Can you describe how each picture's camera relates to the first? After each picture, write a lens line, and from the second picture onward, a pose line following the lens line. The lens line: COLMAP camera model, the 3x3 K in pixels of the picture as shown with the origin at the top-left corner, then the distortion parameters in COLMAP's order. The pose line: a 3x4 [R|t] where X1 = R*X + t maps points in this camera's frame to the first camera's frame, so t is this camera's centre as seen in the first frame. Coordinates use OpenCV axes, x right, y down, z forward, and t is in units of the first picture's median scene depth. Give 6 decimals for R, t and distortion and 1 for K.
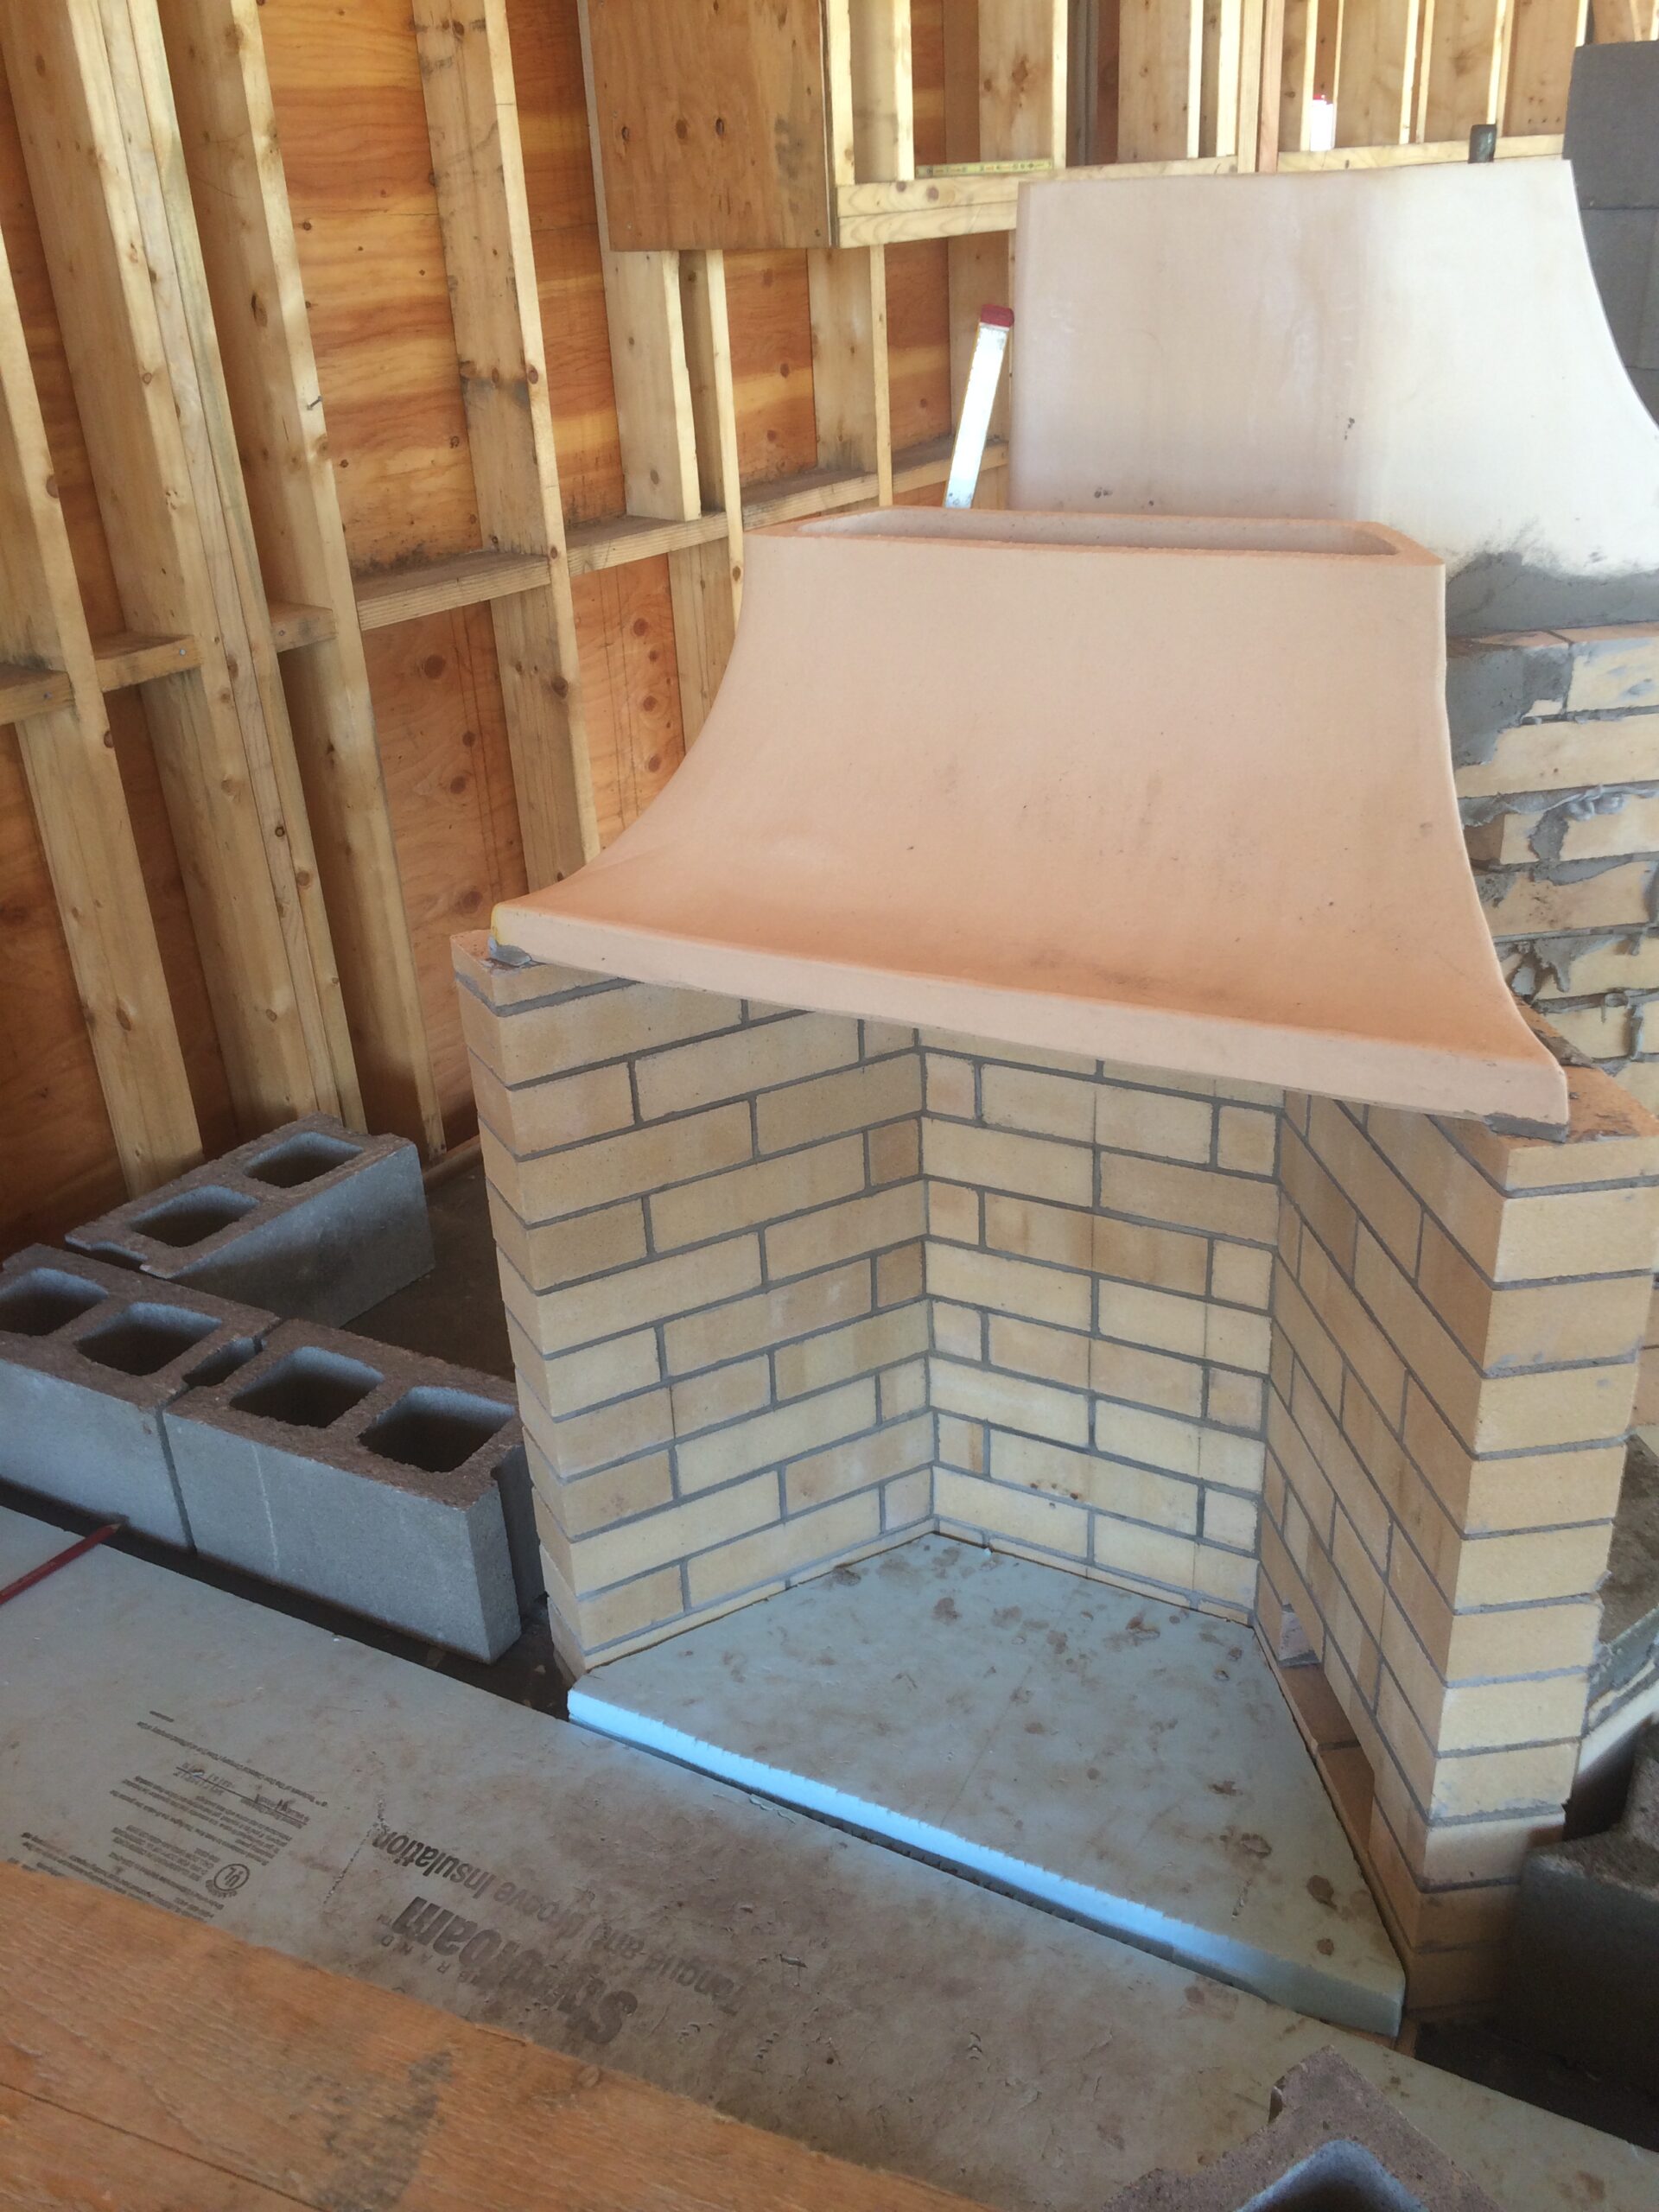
lens RADIAL K [[1895.1, 0, 829.5], [0, 1895.1, 1106.0], [0, 0, 1]] dist [0.067750, -0.087496]
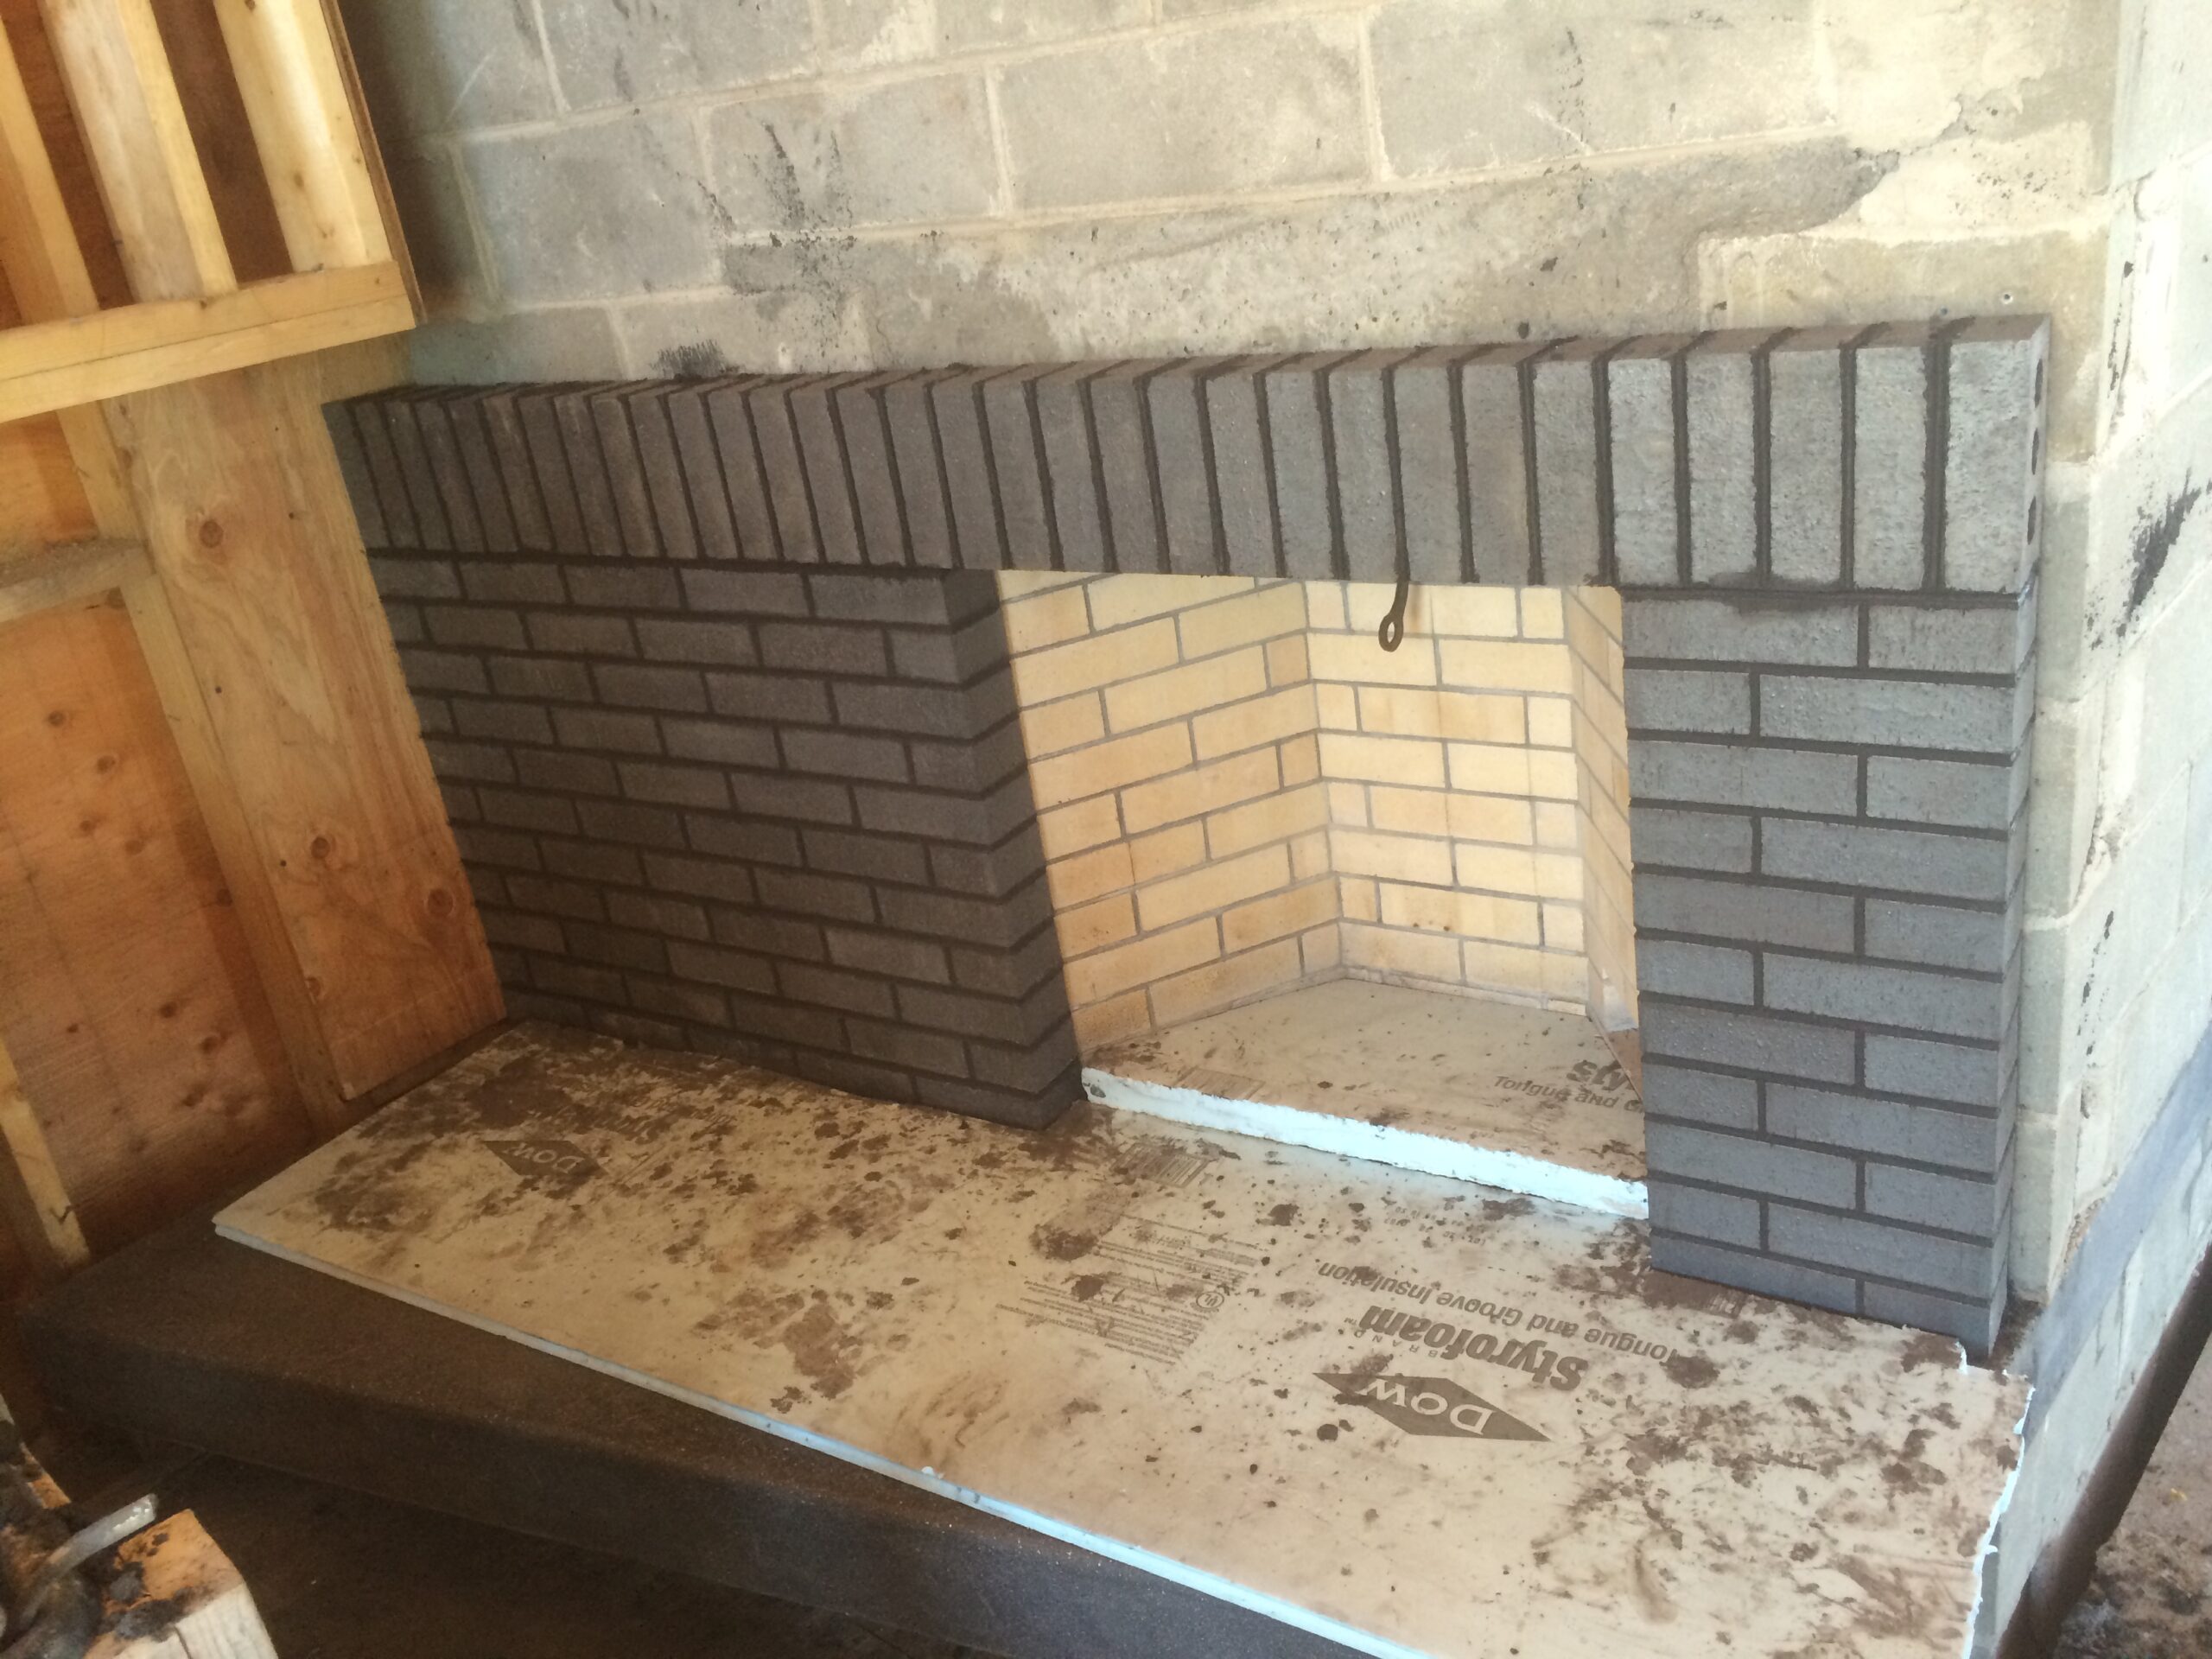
lens RADIAL K [[1895.1, 0, 1106.0], [0, 1895.1, 829.5], [0, 0, 1]] dist [0.067750, -0.087496]
pose [[0.991477, -0.055811, -0.117724, 0.058202], [0.049572, 0.997239, -0.055282, 0.210803], [0.120485, 0.048975, 0.991506, -0.333639]]
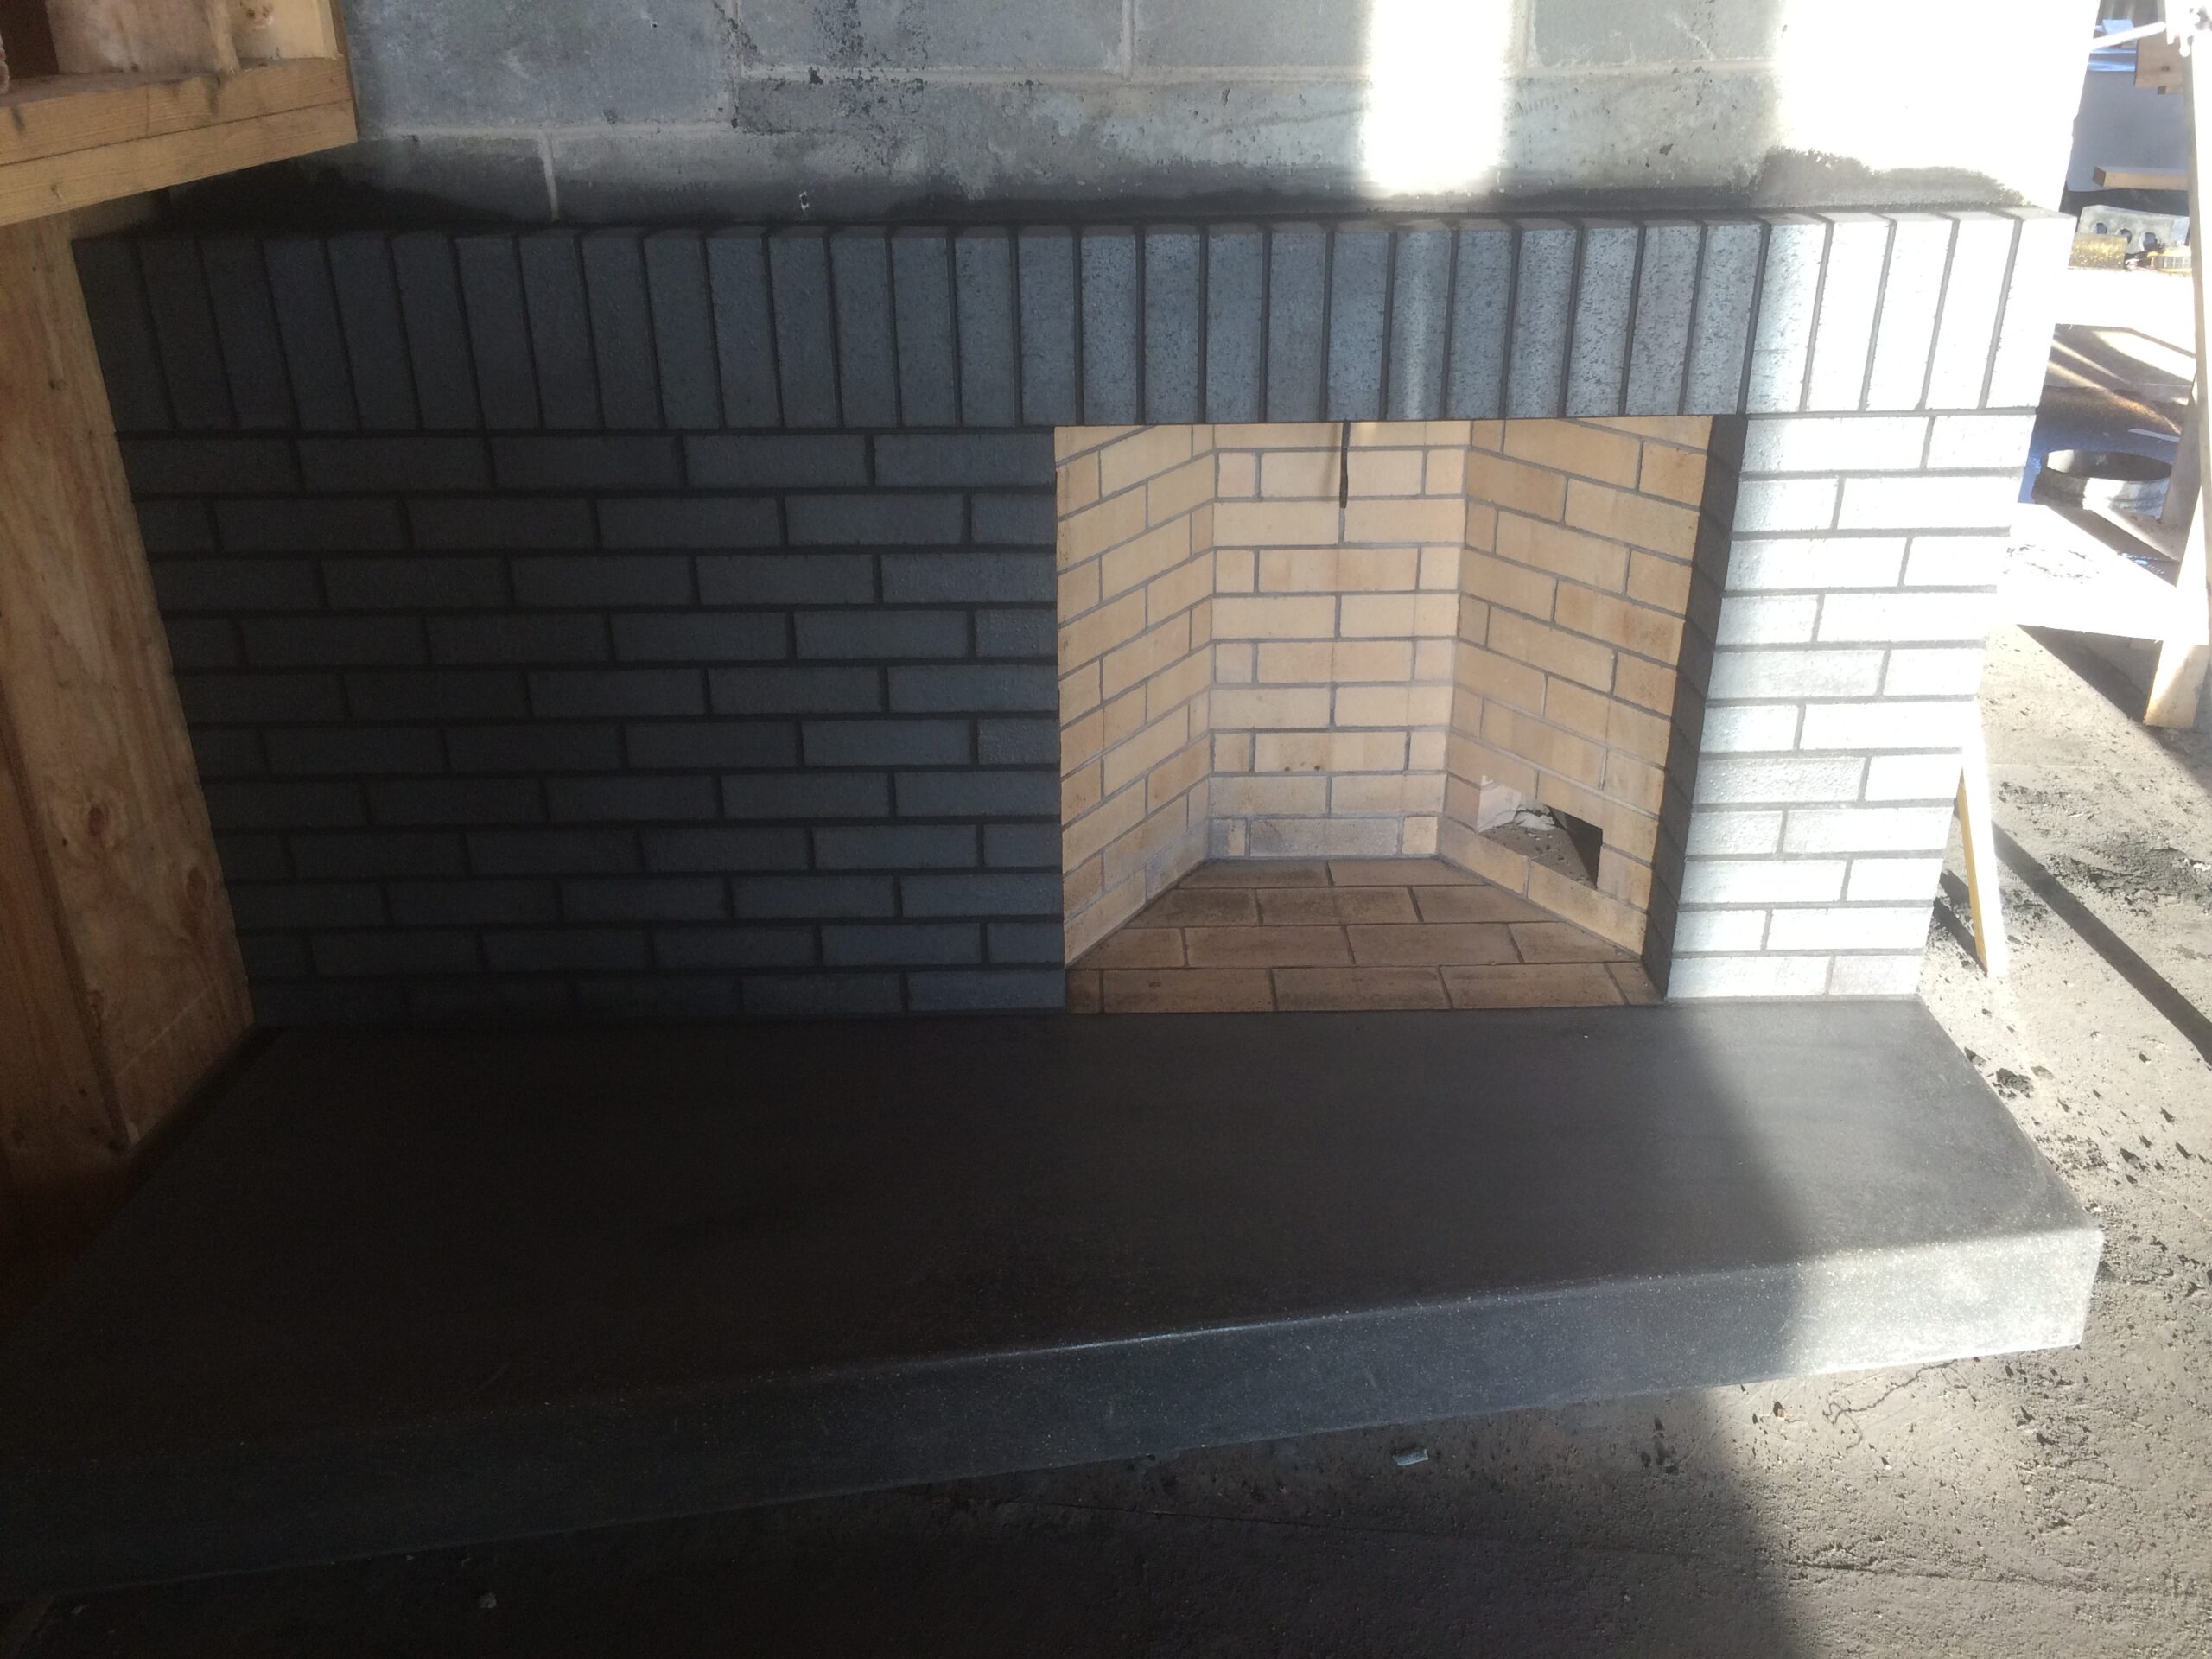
lens RADIAL K [[1895.1, 0, 1106.0], [0, 1895.1, 829.5], [0, 0, 1]] dist [0.067750, -0.087496]
pose [[0.875076, -0.171711, 0.452501, -0.718586], [0.184685, 0.982672, 0.015740, 0.211887], [-0.447363, 0.069796, 0.891625, -0.228979]]
